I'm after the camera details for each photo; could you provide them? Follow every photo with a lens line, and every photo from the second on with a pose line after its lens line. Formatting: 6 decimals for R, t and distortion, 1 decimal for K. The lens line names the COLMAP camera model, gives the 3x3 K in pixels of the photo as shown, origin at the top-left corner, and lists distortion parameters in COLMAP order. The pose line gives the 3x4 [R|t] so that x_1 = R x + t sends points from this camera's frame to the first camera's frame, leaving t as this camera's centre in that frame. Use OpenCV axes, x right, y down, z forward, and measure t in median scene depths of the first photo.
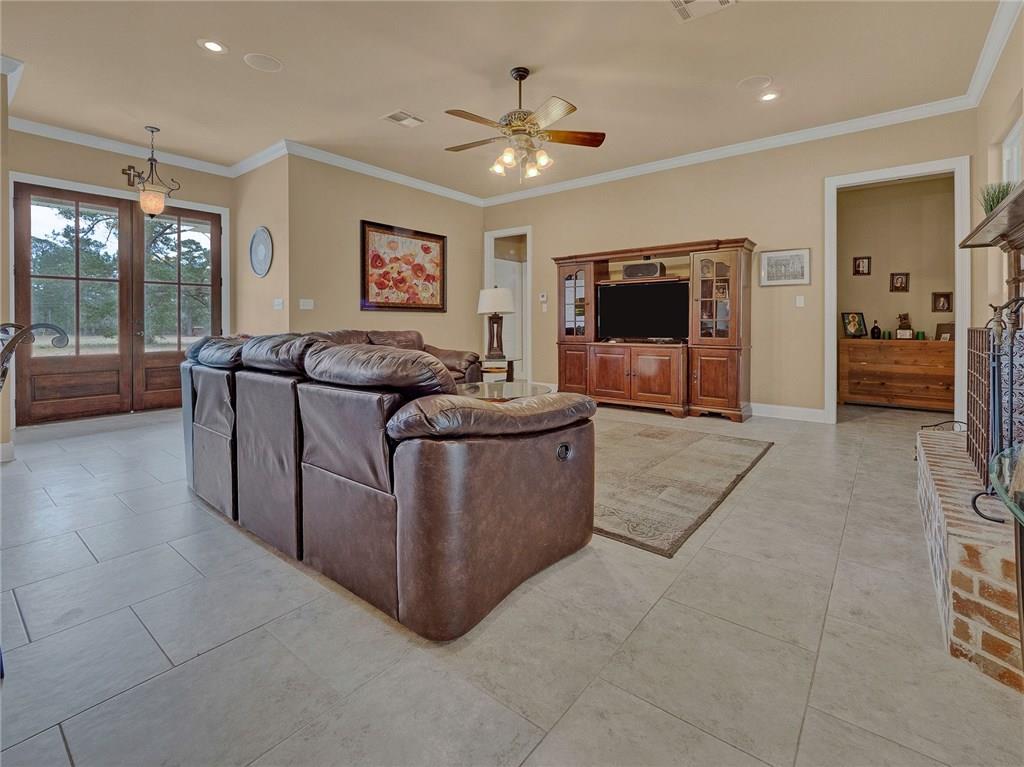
lens RADIAL K [[463.7, 0, 516.5], [0, 463.7, 322.8], [0, 0, 1]] dist [-0.002324, -0.000151]
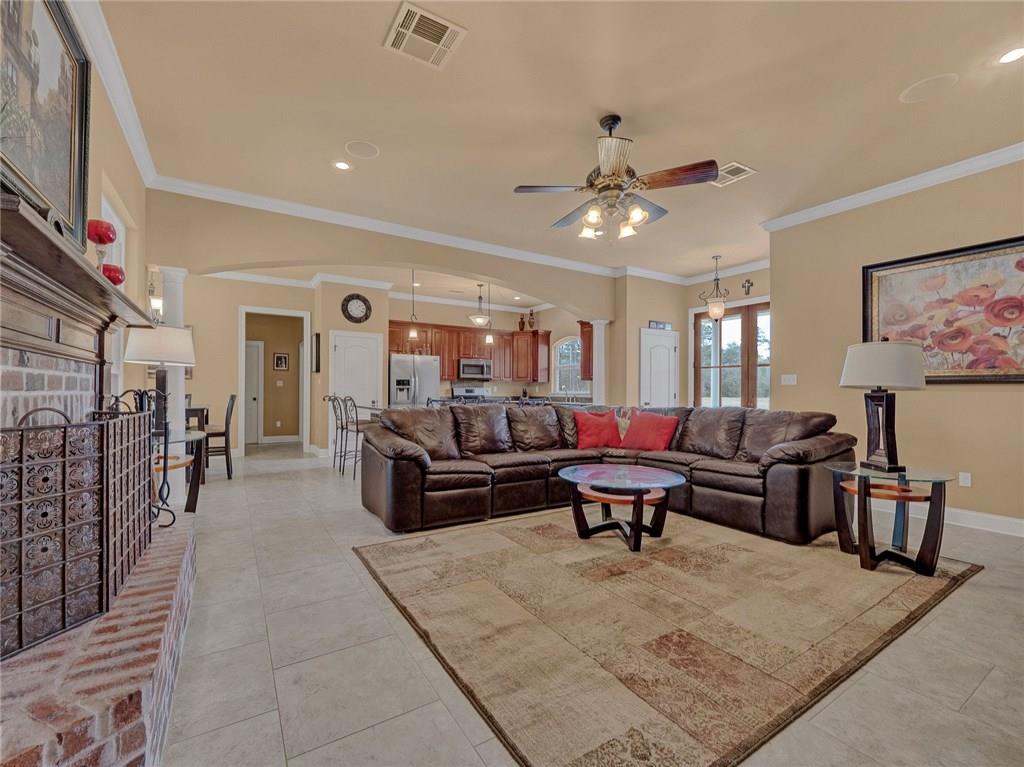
lens RADIAL K [[447.4, 0, 509.6], [0, 447.4, 388.0], [0, 0, 1]] dist [-0.010866, -0.001773]
pose [[-0.327727, -0.005542, -0.944756, 0.521415], [-0.009264, 0.999954, -0.002652, -0.012310], [0.944727, 0.007883, -0.327763, 0.655100]]
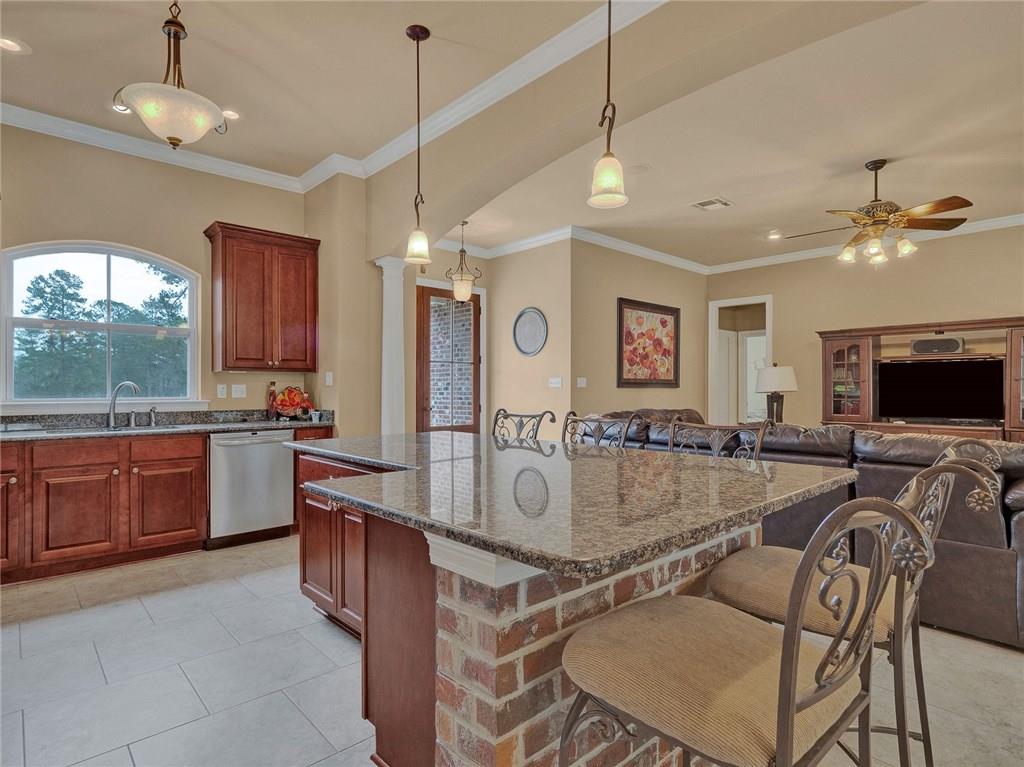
lens RADIAL K [[544.4, 0, 511.1], [0, 544.4, 386.4], [0, 0, 1]] dist [-0.005057, -0.001754]
pose [[0.987236, 0.002195, -0.159251, -0.358182], [-0.002731, 0.999991, -0.003152, -0.023707], [0.159243, 0.003546, 0.987233, -0.187211]]
